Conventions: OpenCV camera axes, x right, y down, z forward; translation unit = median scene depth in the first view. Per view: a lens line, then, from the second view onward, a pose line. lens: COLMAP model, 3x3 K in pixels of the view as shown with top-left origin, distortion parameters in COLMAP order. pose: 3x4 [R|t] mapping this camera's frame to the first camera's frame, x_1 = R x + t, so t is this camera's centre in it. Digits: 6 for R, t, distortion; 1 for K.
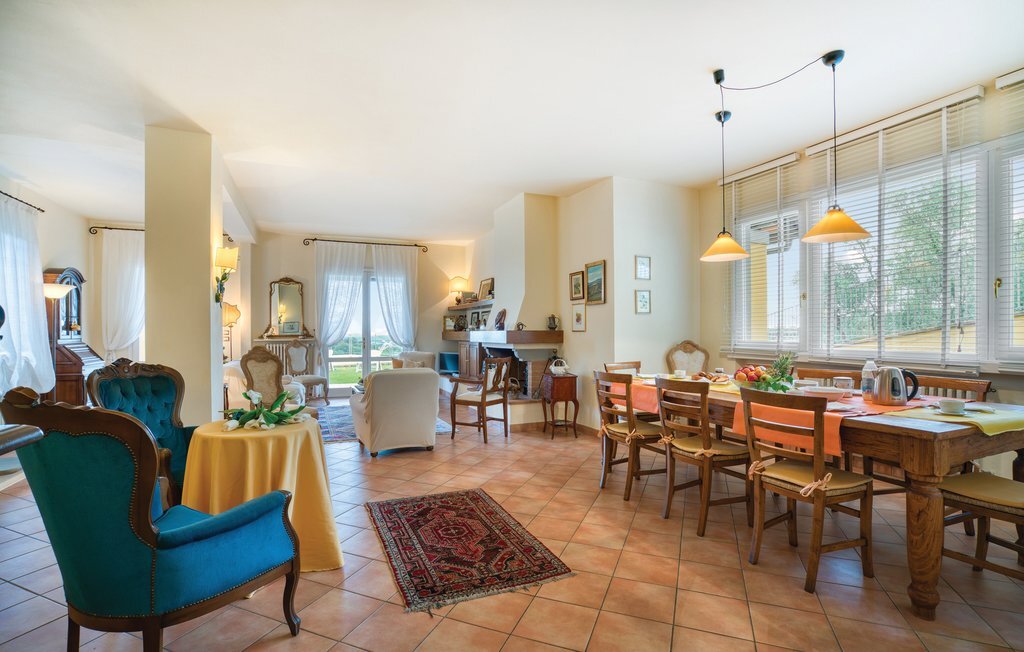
lens RADIAL K [[473.3, 0, 504.3], [0, 473.3, 333.5], [0, 0, 1]] dist [-0.002815, -0.000134]
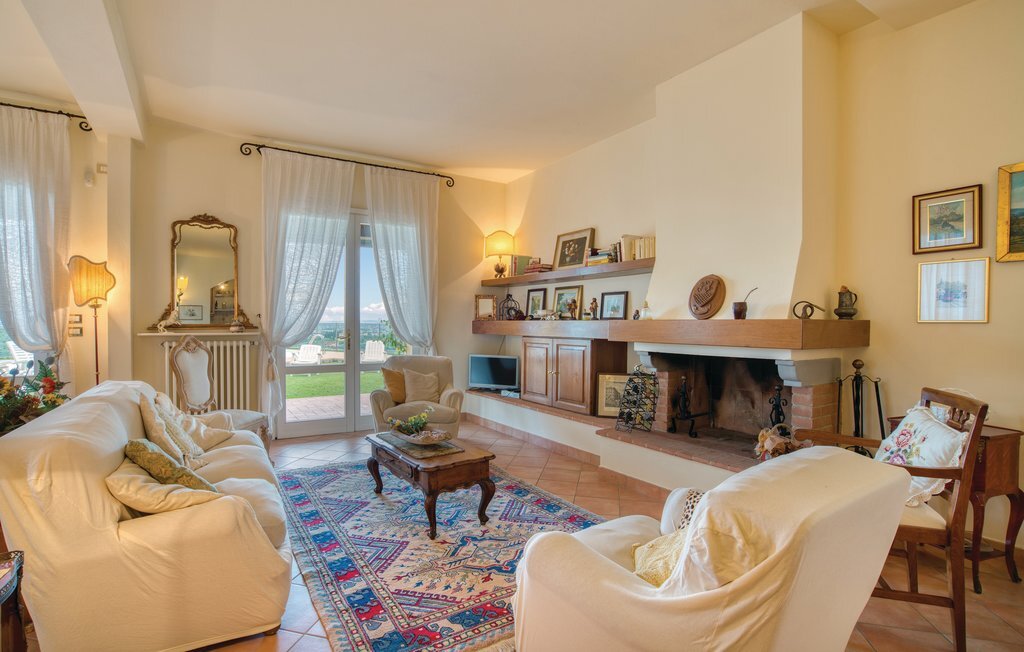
lens RADIAL K [[518.1, 0, 511.0], [0, 518.1, 326.6], [0, 0, 1]] dist [0.000293, 0.000233]
pose [[0.987691, 0.005929, 0.156308, -0.210229], [-0.006874, 0.999961, 0.005507, -0.000164], [-0.156269, -0.006513, 0.987693, 0.371422]]
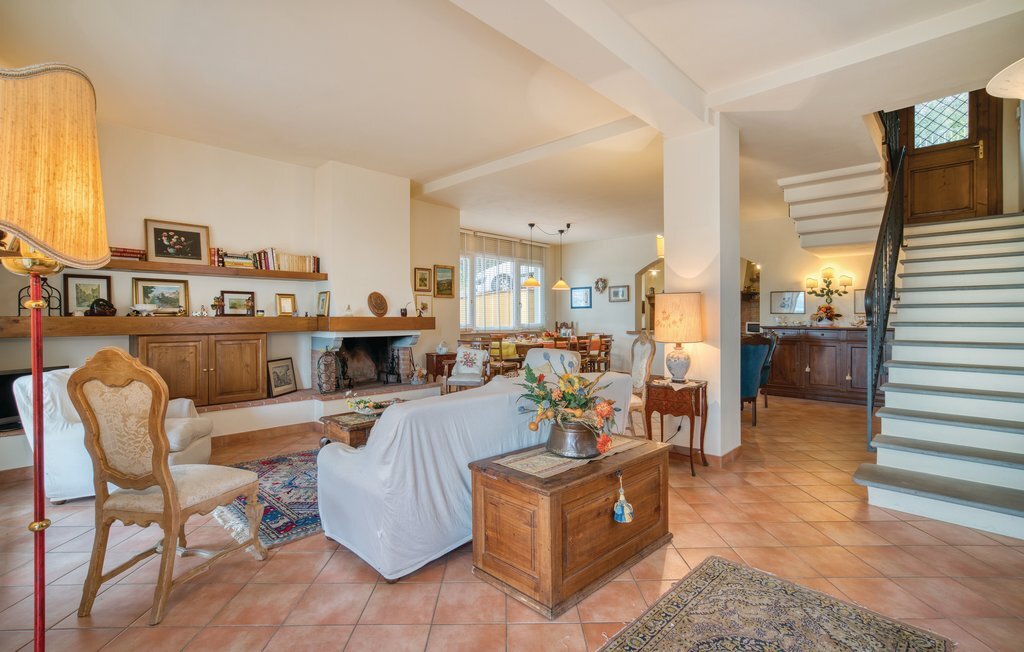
lens RADIAL K [[473.3, 0, 504.6], [0, 473.3, 320.8], [0, 0, 1]] dist [-0.002815, -0.000134]
pose [[-0.387344, -0.002249, 0.921933, -0.651686], [0.001969, 0.999993, 0.003267, -0.000744], [-0.921933, 0.003081, -0.387336, 0.813975]]
